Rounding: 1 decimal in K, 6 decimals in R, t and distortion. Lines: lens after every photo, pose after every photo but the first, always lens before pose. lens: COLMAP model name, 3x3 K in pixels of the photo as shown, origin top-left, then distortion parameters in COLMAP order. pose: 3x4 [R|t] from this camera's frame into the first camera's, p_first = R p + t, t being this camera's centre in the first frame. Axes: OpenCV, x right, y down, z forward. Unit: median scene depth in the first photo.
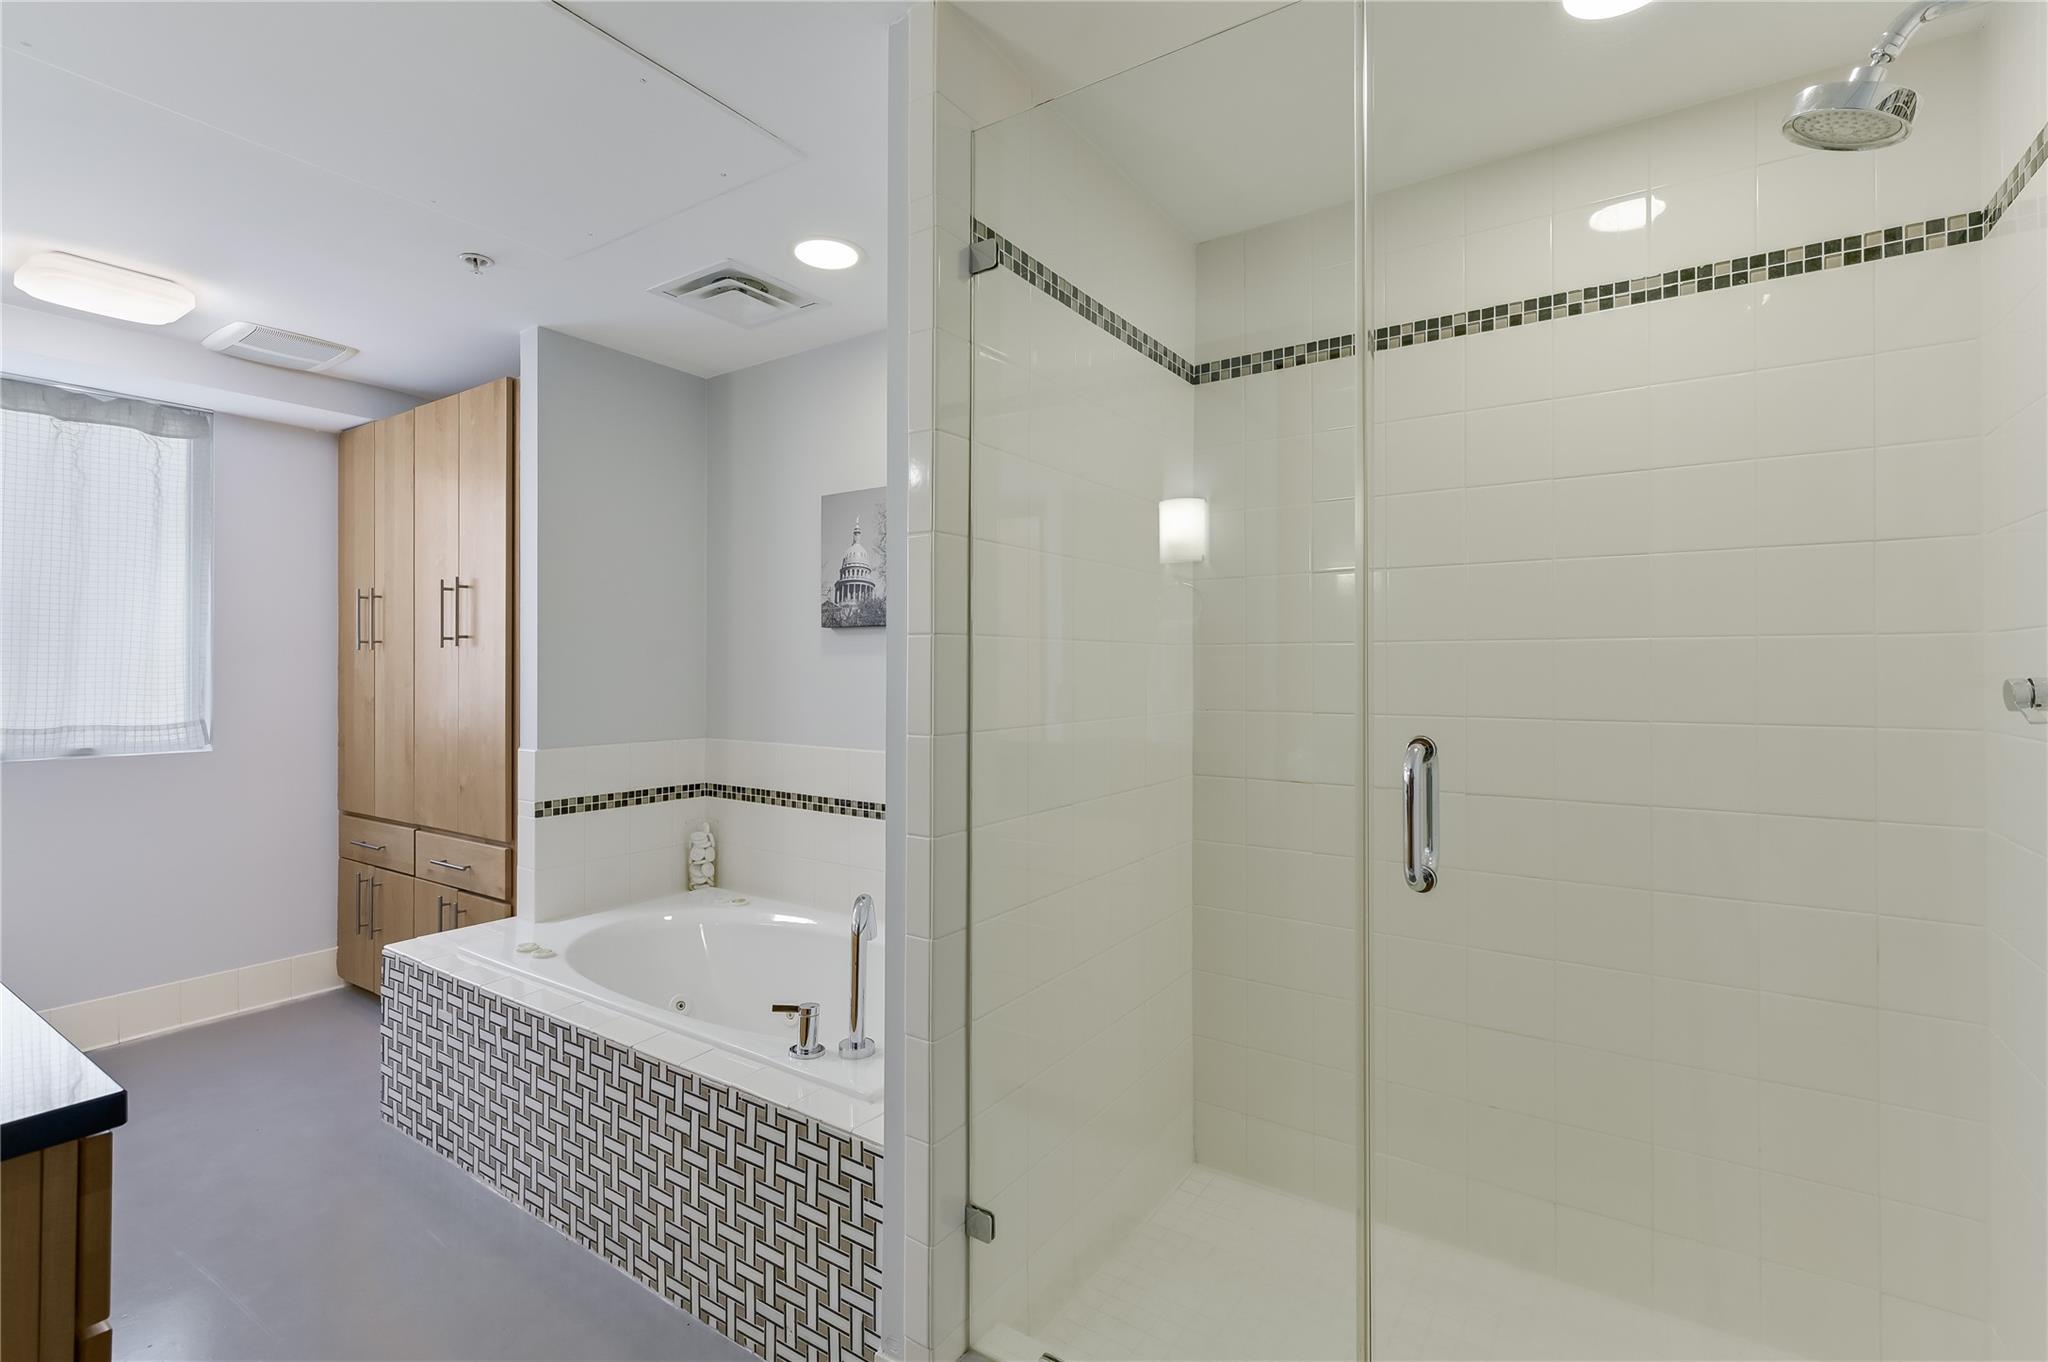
lens RADIAL K [[934.0, 0, 1023.6], [0, 934.0, 675.1], [0, 0, 1]] dist [-0.001936, -0.000098]
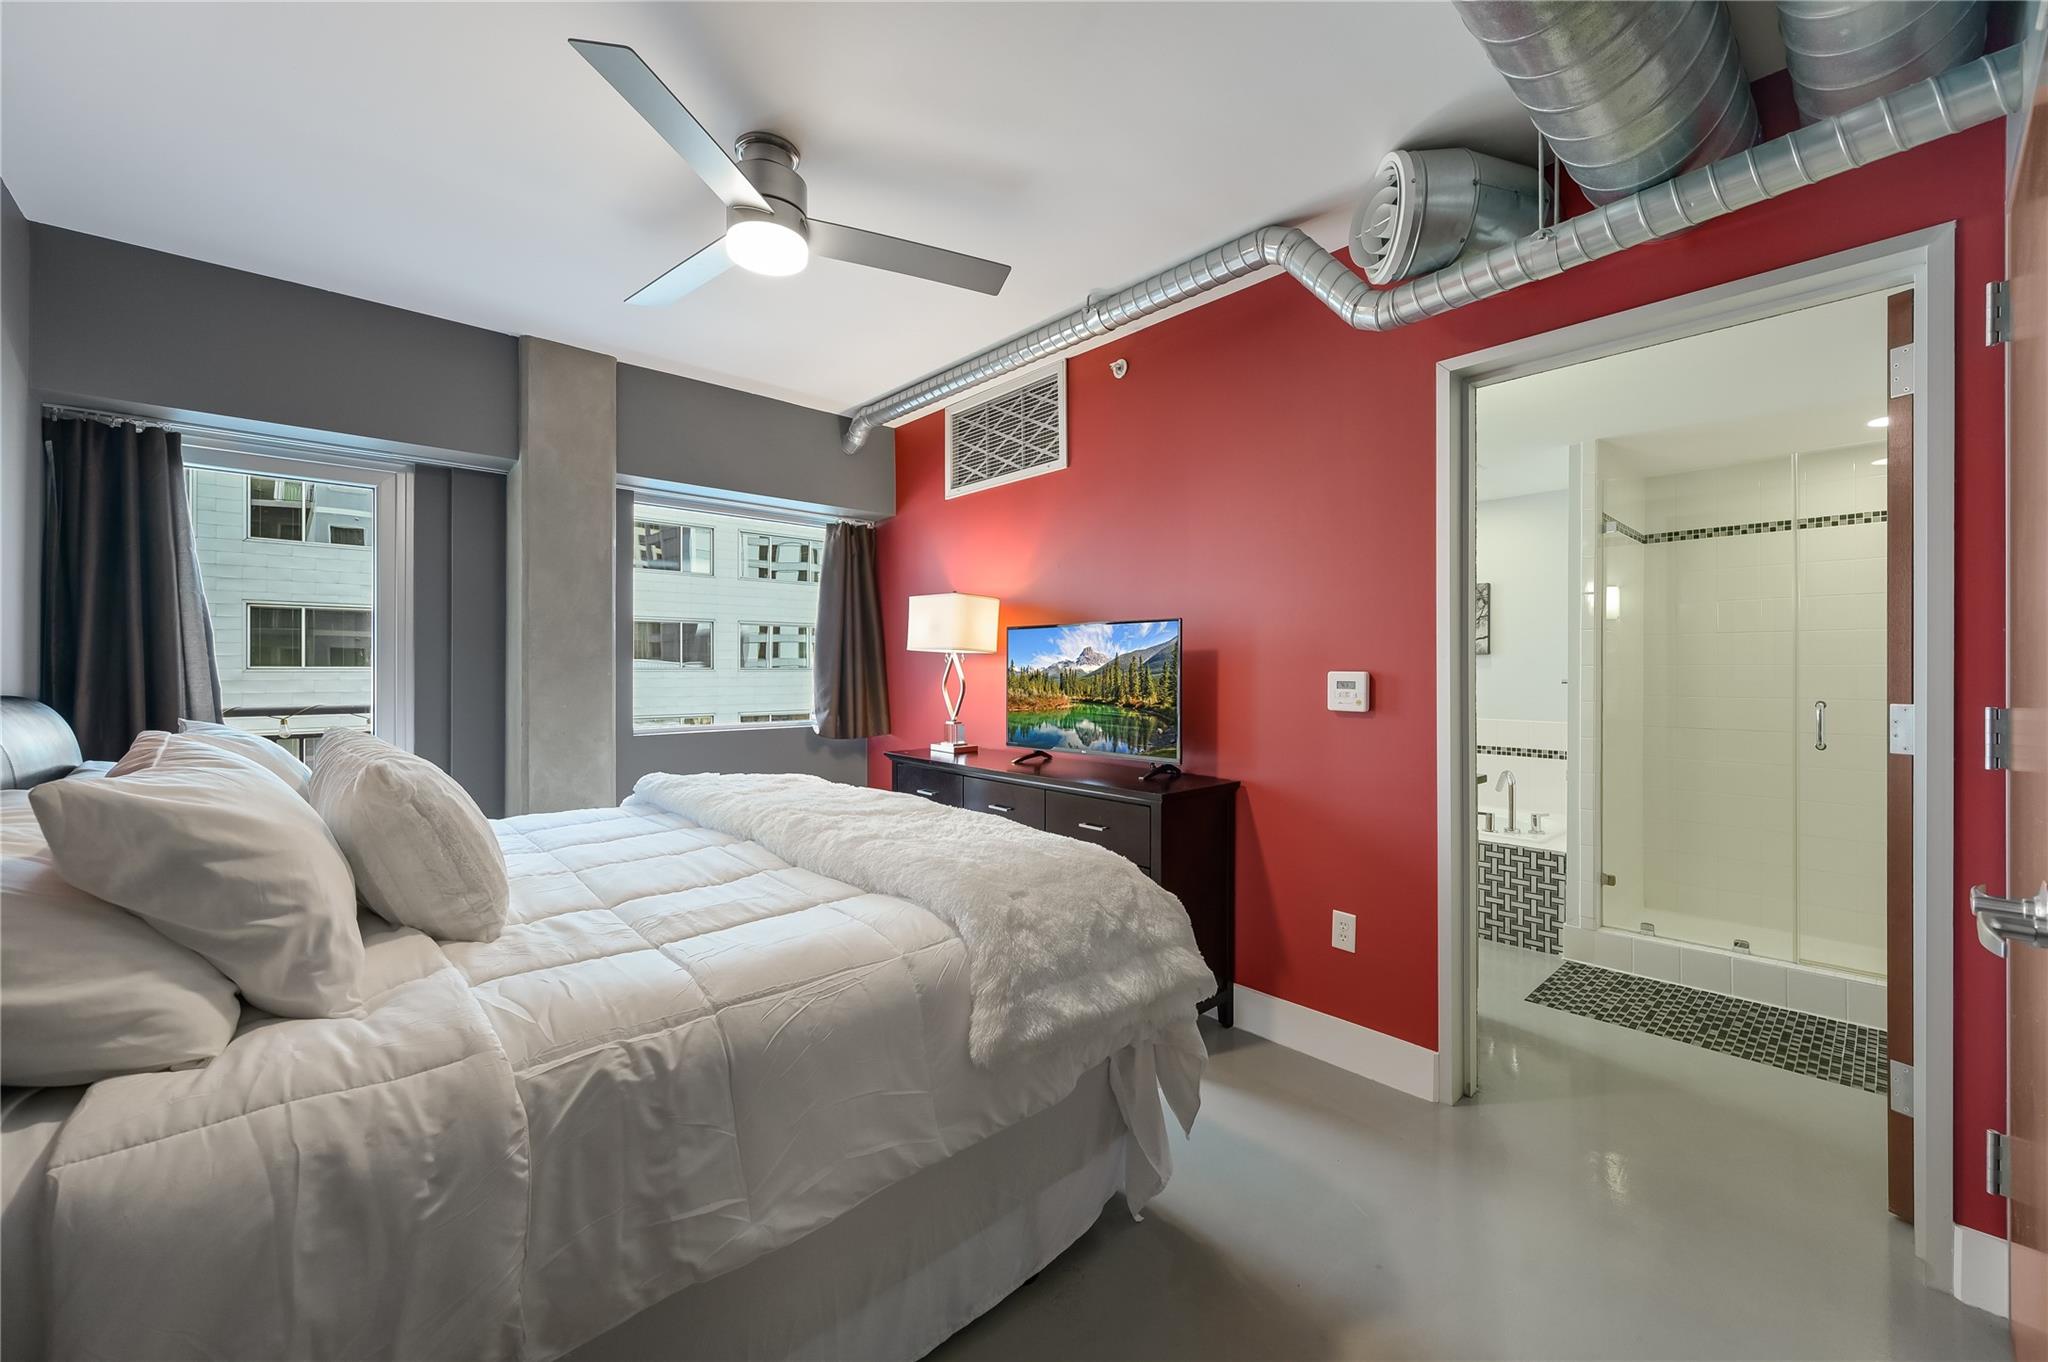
lens RADIAL K [[798.7, 0, 1024.0], [0, 798.7, 673.3], [0, 0, 1]] dist [0.000461, -0.000002]
pose [[0.970504, 0.004148, -0.241049, -1.071205], [-0.002561, 0.999973, 0.006898, -0.036005], [0.241071, -0.006077, 0.970488, -1.586271]]
